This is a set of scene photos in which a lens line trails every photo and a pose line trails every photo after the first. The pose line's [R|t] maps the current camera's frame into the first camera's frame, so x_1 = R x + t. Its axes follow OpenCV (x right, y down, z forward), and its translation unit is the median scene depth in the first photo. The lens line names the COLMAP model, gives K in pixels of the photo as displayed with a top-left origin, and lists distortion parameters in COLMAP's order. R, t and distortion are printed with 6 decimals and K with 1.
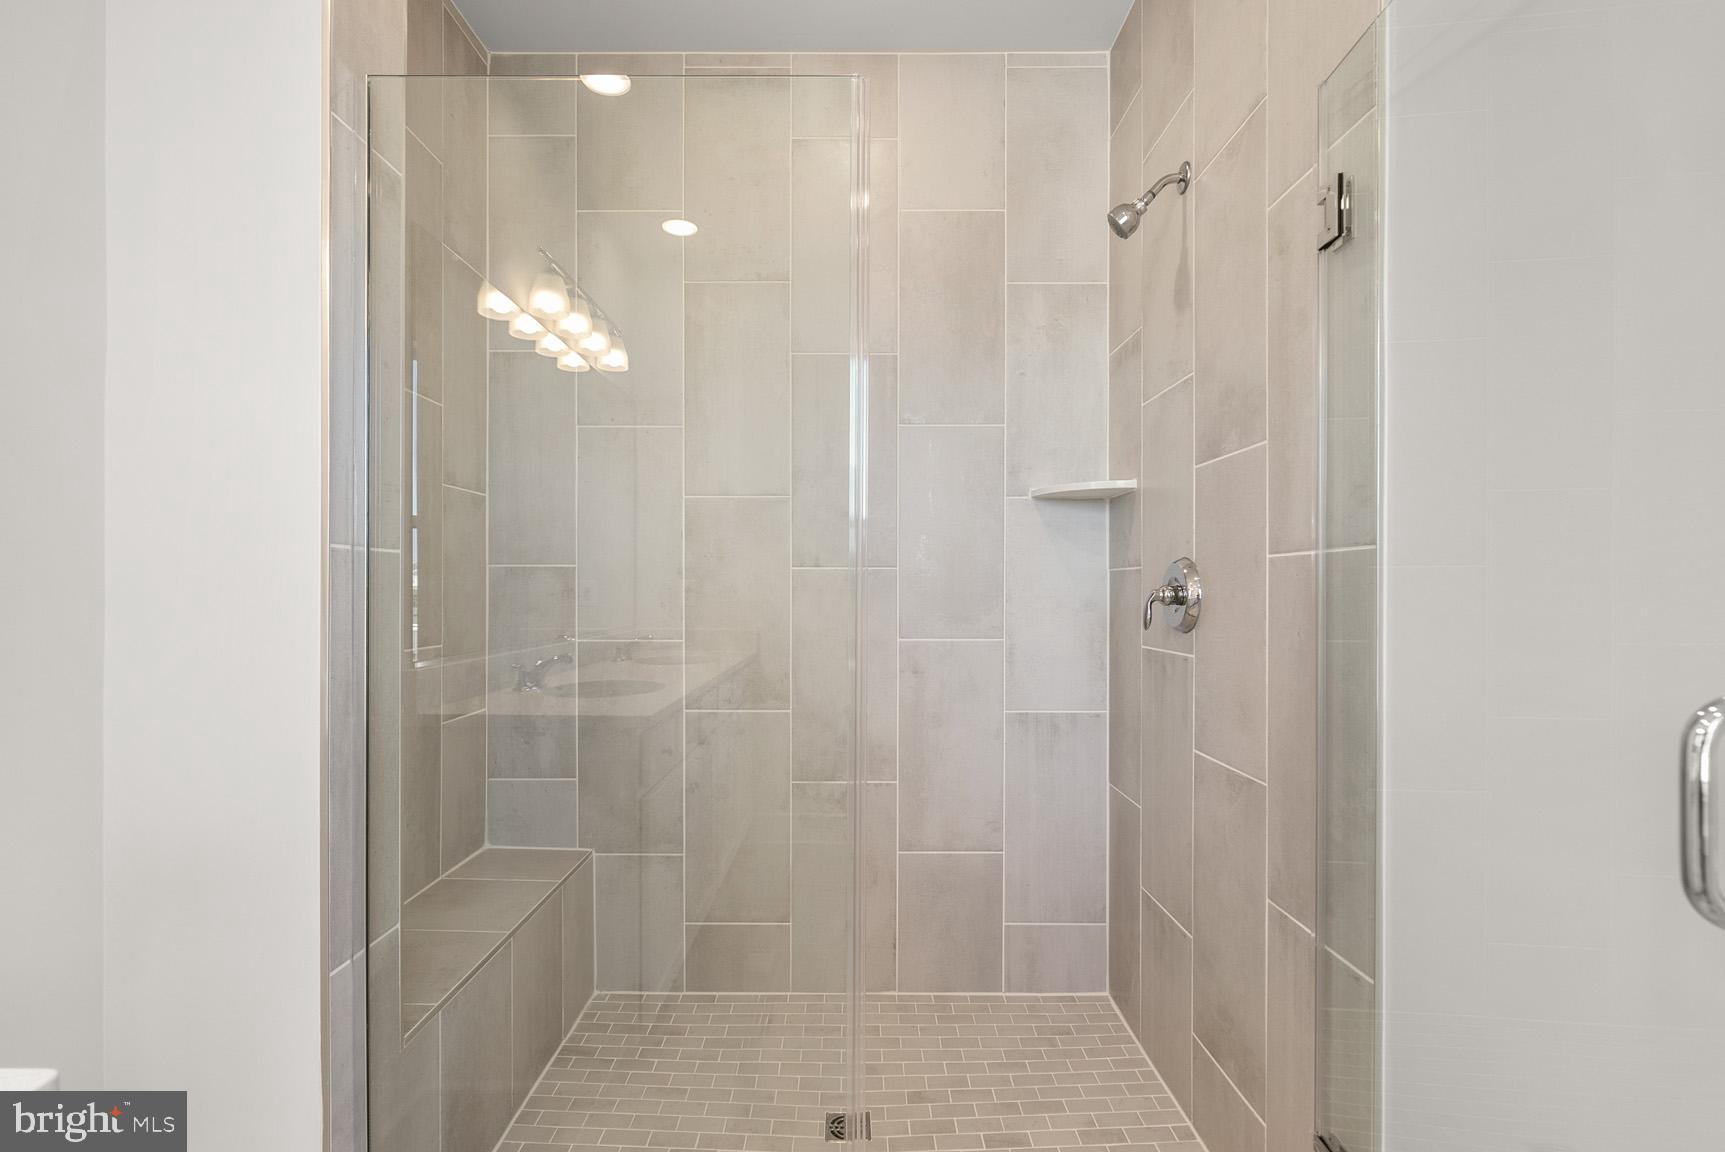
lens RADIAL K [[804.1, 0, 856.8], [0, 804.1, 596.0], [0, 0, 1]] dist [-0.001758, 0.002497]
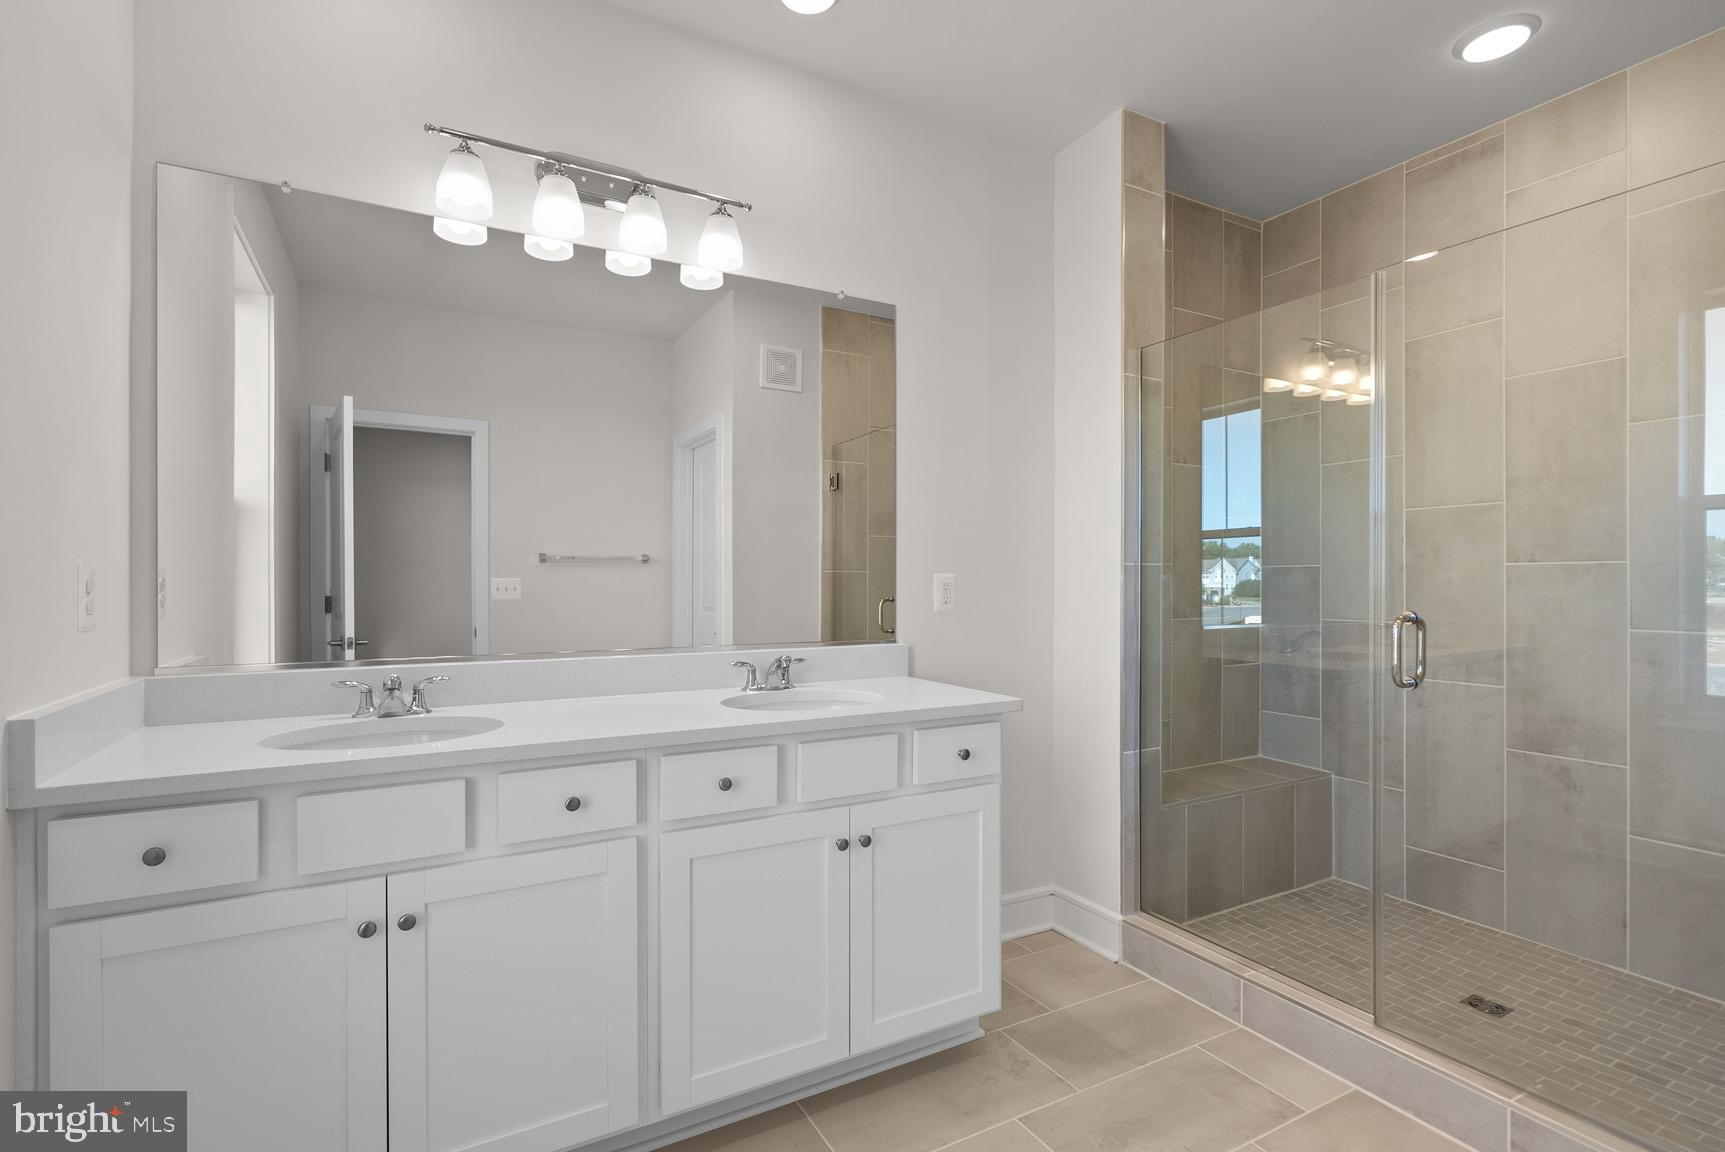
lens RADIAL K [[804.1, 0, 855.8], [0, 804.1, 582.9], [0, 0, 1]] dist [-0.001758, 0.002497]
pose [[0.487433, -0.001497, -0.873159, 0.474514], [-0.004797, 0.999979, -0.004392, 0.002370], [0.873147, 0.006329, 0.487416, -0.380087]]
